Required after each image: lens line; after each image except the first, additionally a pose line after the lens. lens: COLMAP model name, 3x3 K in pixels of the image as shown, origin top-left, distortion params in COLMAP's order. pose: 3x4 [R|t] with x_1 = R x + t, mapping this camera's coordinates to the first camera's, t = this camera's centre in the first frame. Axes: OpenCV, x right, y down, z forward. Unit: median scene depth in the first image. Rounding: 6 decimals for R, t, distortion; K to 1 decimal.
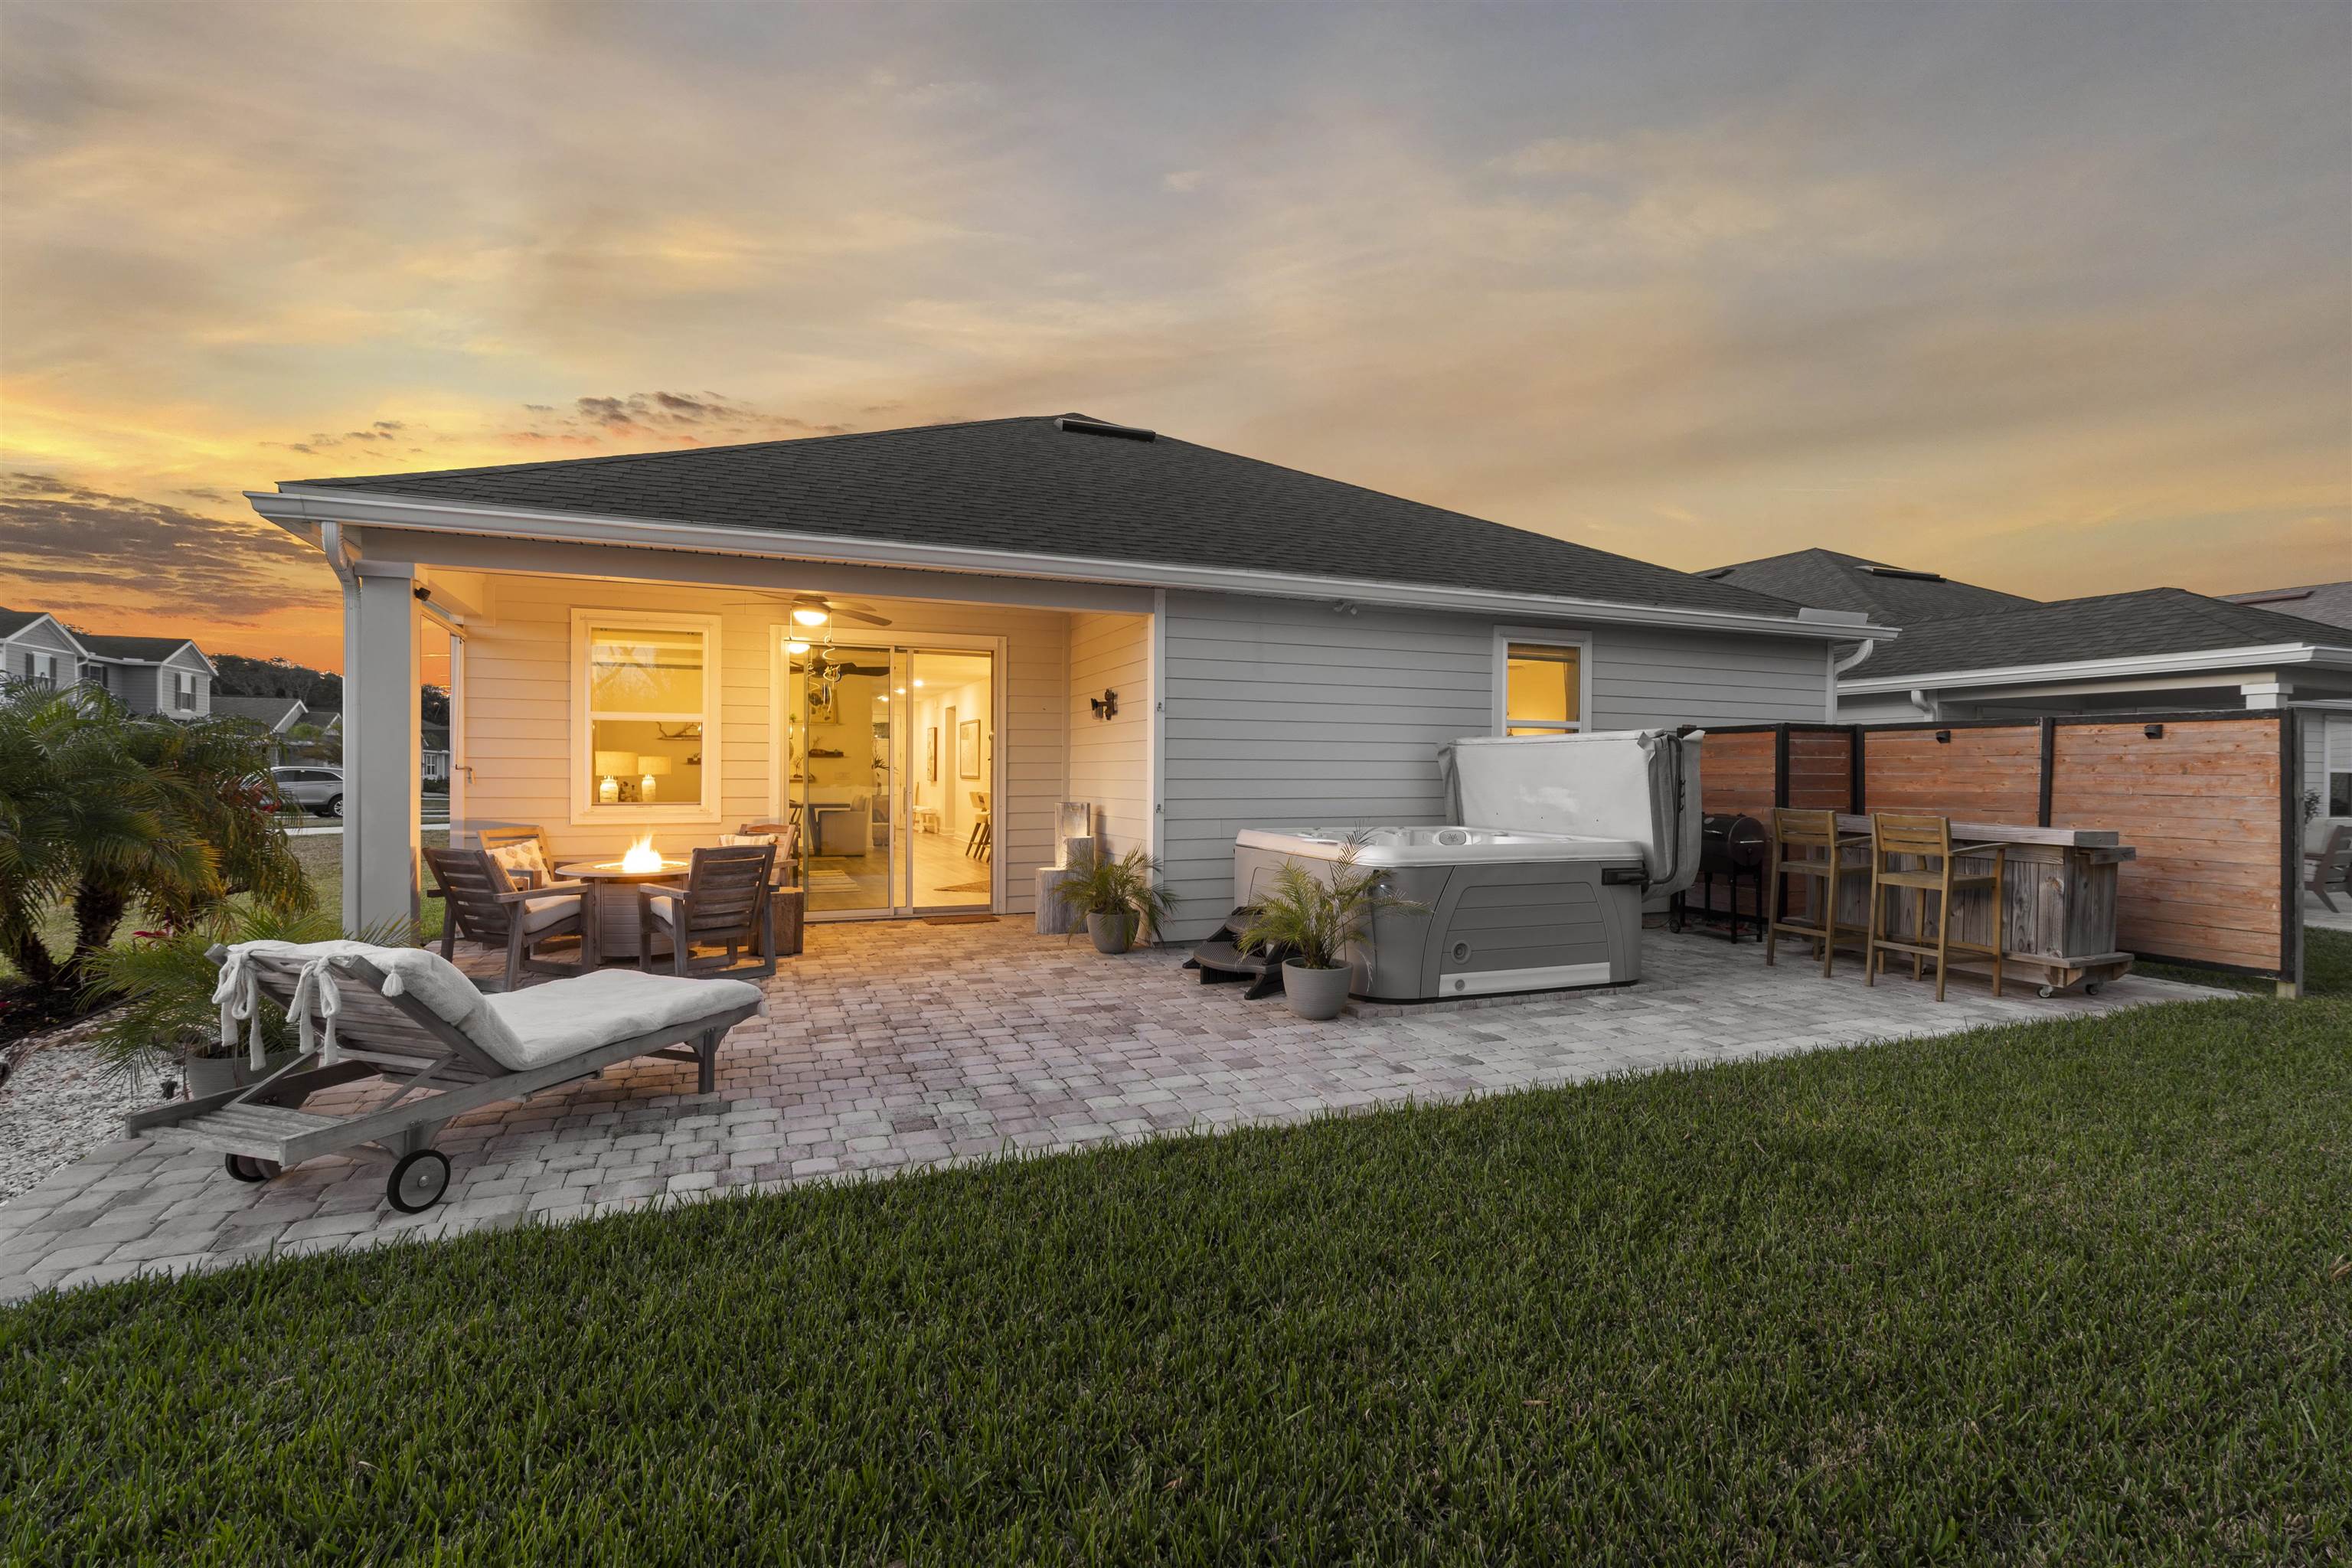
lens RADIAL K [[1096.9, 0, 1169.4], [0, 1096.9, 772.5], [0, 0, 1]] dist [0.001286, 0.000146]
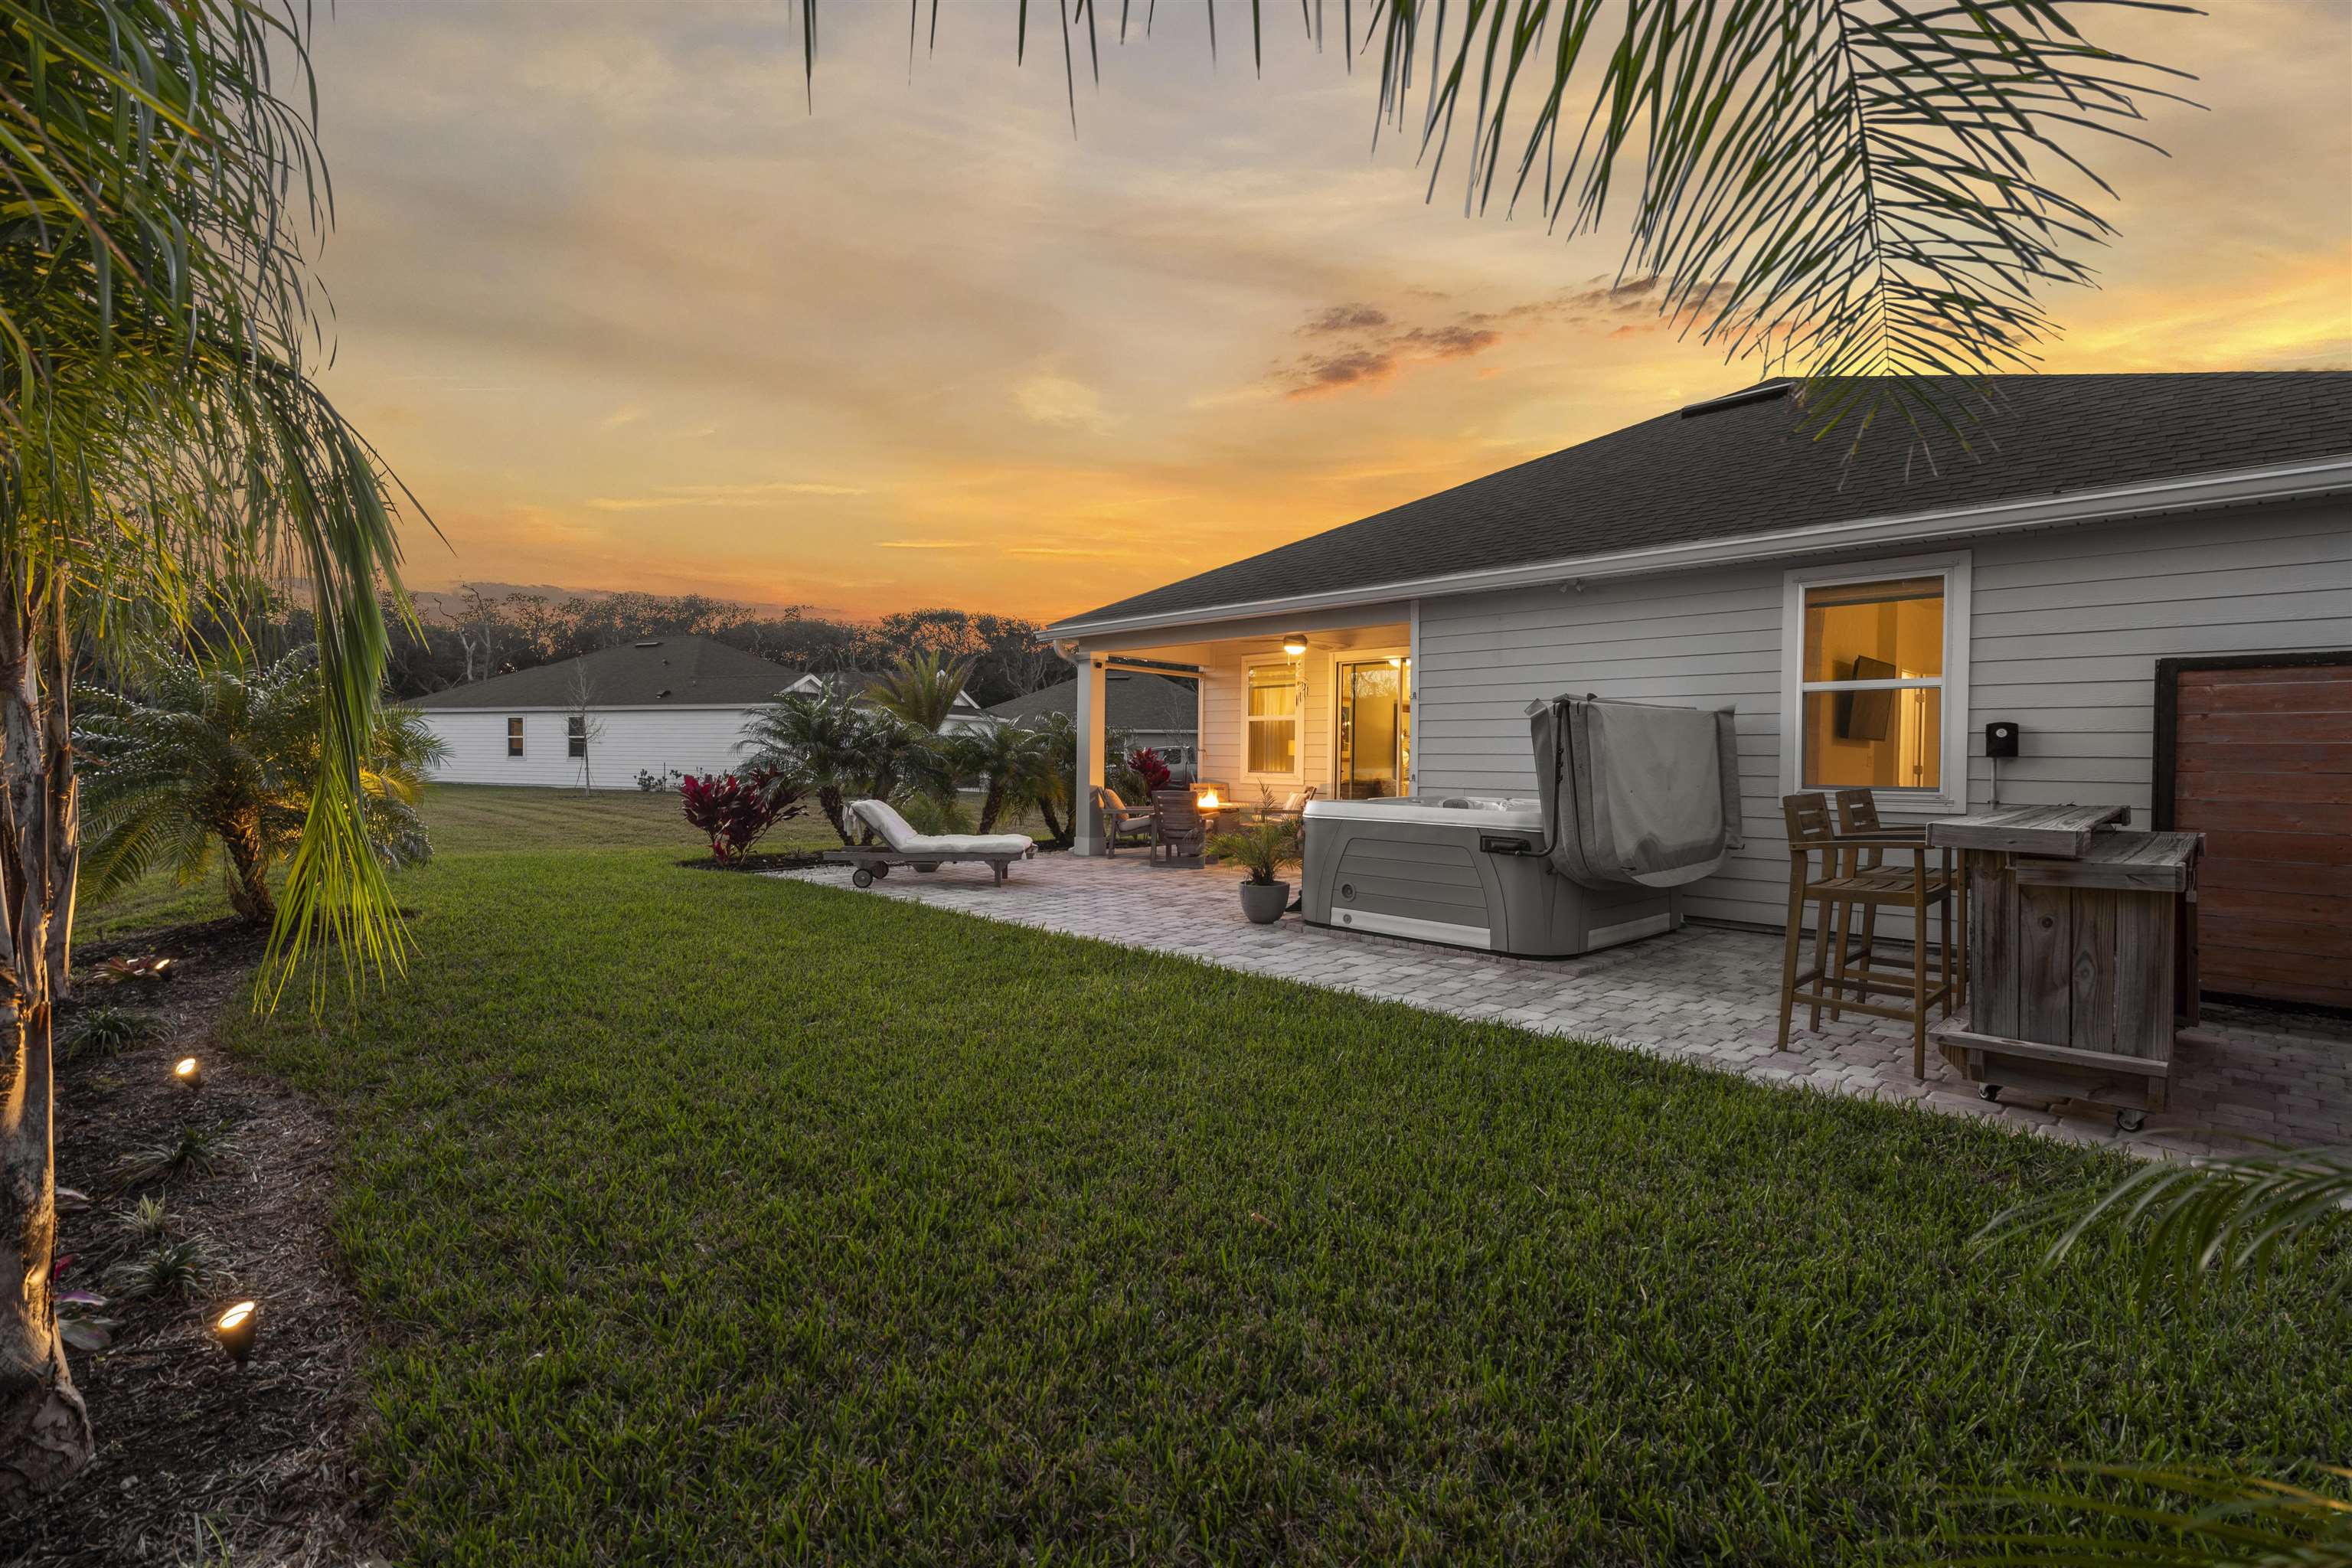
lens RADIAL K [[1055.5, 0, 1167.5], [0, 1055.5, 780.7], [0, 0, 1]] dist [-0.020219, 0.000218]
pose [[0.361258, 0.018146, -0.932289, 1.093743], [-0.009261, 0.999831, 0.015872, 0.021889], [0.932420, 0.002901, 0.361365, 0.341987]]
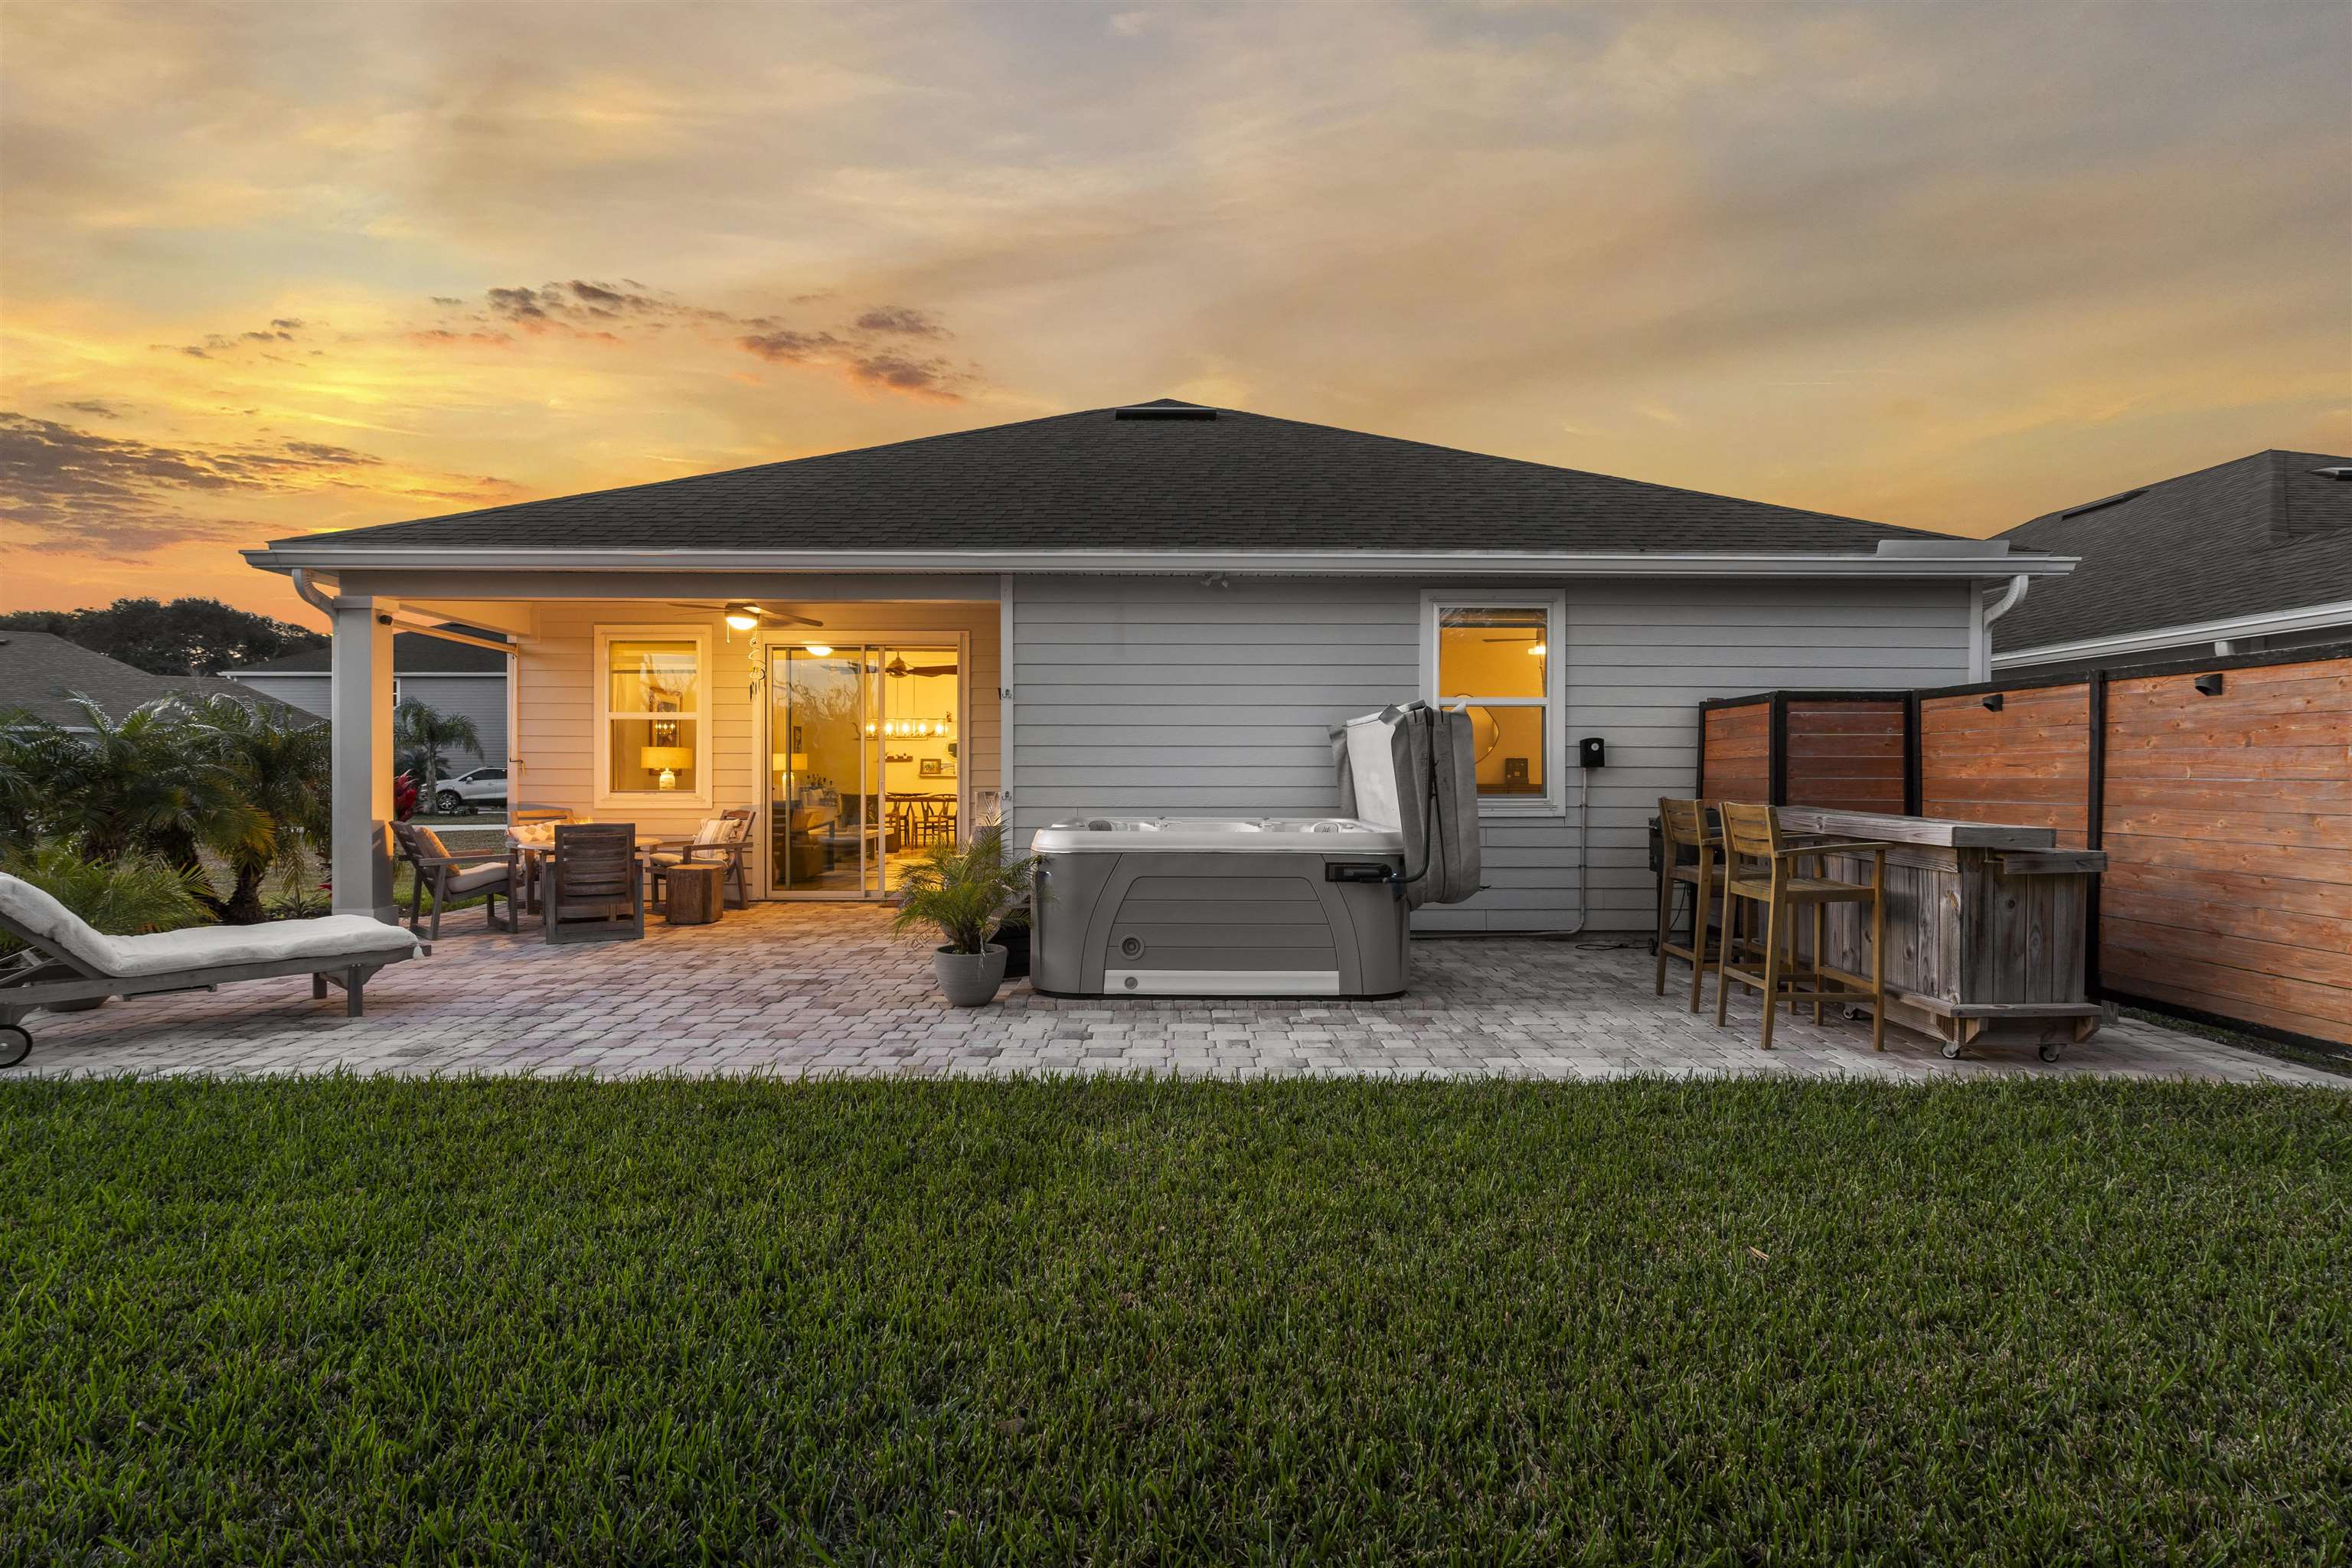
lens RADIAL K [[1142.5, 0, 1170.6], [0, 1142.5, 774.9], [0, 0, 1]] dist [0.000245, 0.000581]
pose [[0.926909, -0.003477, -0.375271, 0.565562], [0.002777, 0.999993, -0.002408, 0.018427], [0.375277, 0.001190, 0.926912, 0.105000]]
